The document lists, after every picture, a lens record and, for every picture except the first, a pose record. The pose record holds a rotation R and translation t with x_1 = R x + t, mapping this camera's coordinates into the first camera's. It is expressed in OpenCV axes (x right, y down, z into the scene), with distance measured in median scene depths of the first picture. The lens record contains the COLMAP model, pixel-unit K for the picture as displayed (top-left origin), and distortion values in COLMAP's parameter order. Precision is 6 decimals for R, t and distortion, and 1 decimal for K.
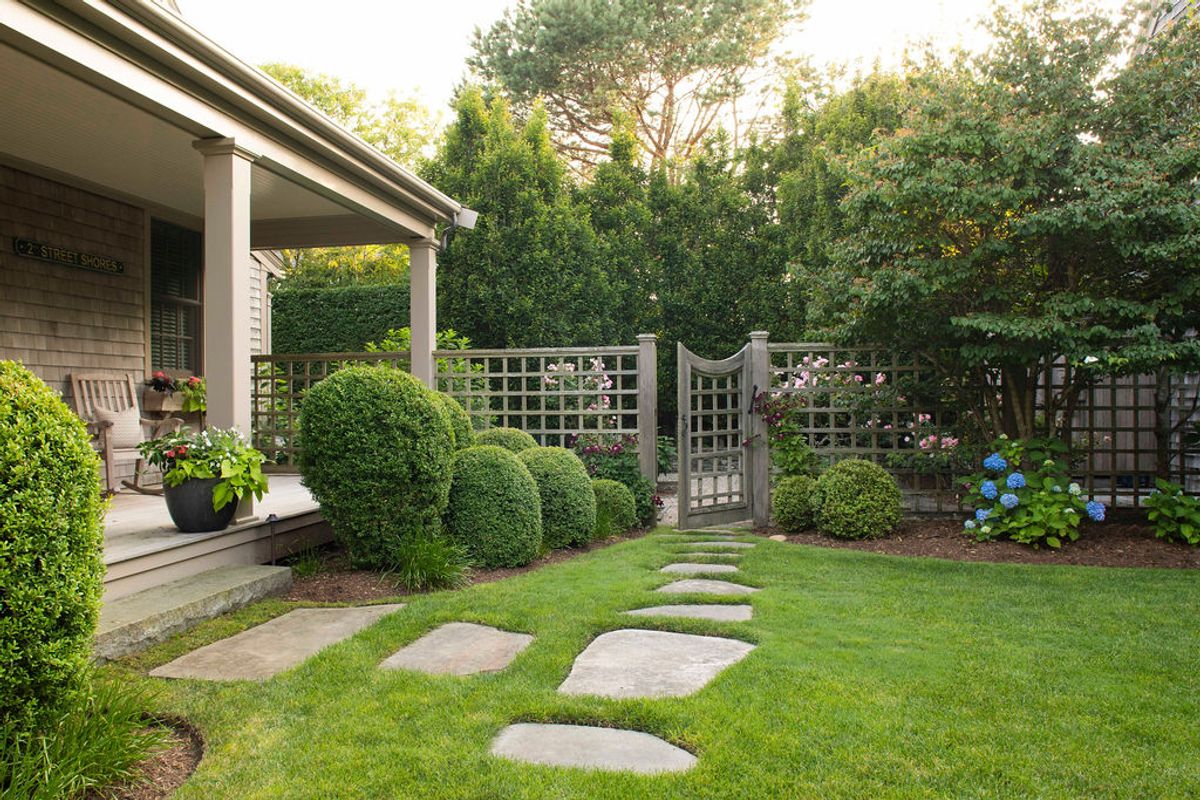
lens RADIAL K [[816.9, 0, 598.5], [0, 816.9, 399.3], [0, 0, 1]] dist [-0.029679, 0.011047]
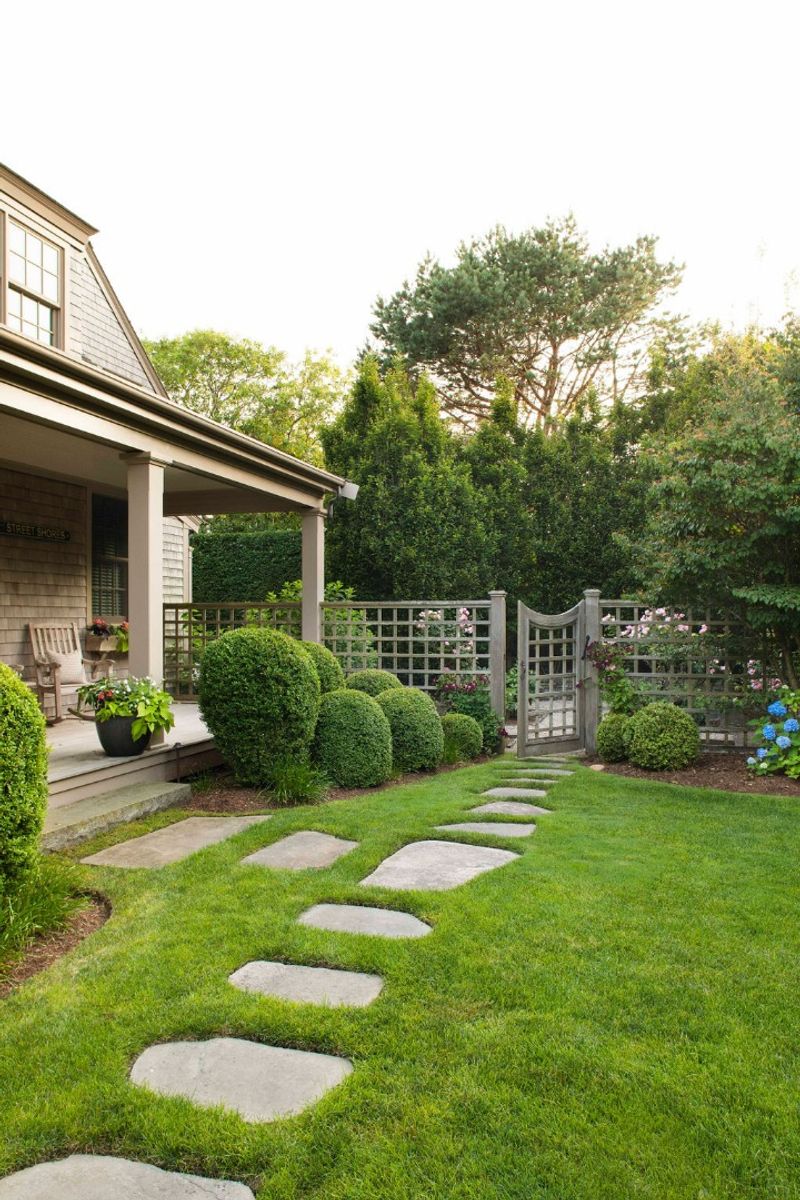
lens RADIAL K [[816.9, 0, 483.7], [0, 816.9, 614.4], [0, 0, 1]] dist [-0.029679, 0.011047]
pose [[0.997570, 0.012023, -0.068630, 0.145083], [-0.011256, 0.999870, 0.011544, -0.070723], [0.068760, -0.010743, 0.997575, -0.217227]]
